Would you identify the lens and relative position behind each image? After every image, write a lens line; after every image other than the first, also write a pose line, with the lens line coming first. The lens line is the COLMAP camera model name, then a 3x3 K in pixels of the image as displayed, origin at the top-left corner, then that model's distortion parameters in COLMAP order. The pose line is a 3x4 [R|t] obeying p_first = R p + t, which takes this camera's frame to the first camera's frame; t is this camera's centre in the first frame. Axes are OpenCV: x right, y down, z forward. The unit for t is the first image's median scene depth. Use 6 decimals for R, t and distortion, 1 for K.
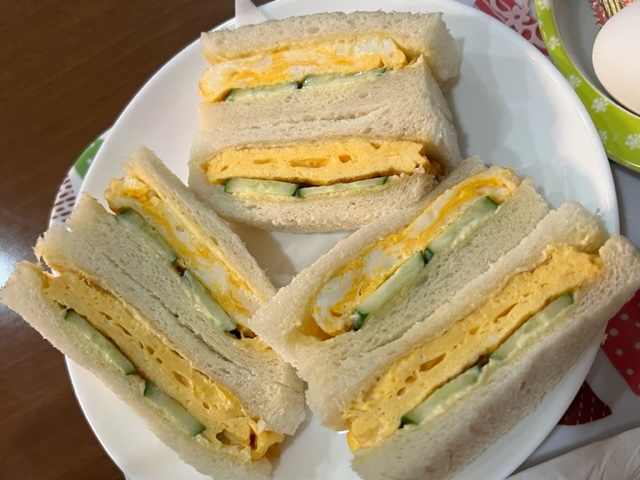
lens RADIAL K [[672.2, 0, 301.9], [0, 672.2, 231.1], [0, 0, 1]] dist [0.154974, 0.000000]
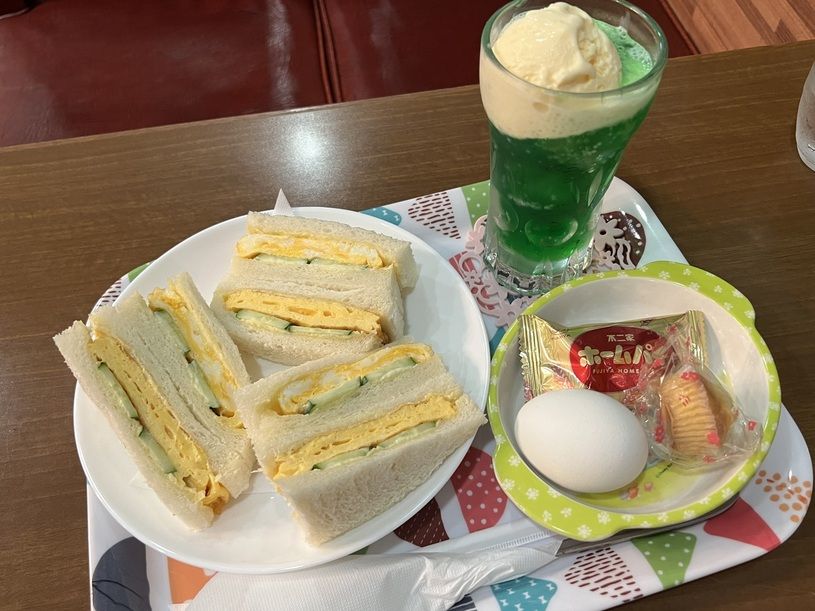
lens RADIAL K [[712.7, 0, 407.4], [0, 712.7, 305.3], [0, 0, 1]] dist [0.011406, -0.001839]
pose [[0.950721, 0.271306, 0.150075, -0.006544], [-0.225942, 0.937721, -0.263875, 0.242037], [-0.212319, 0.216963, 0.952810, -0.505557]]
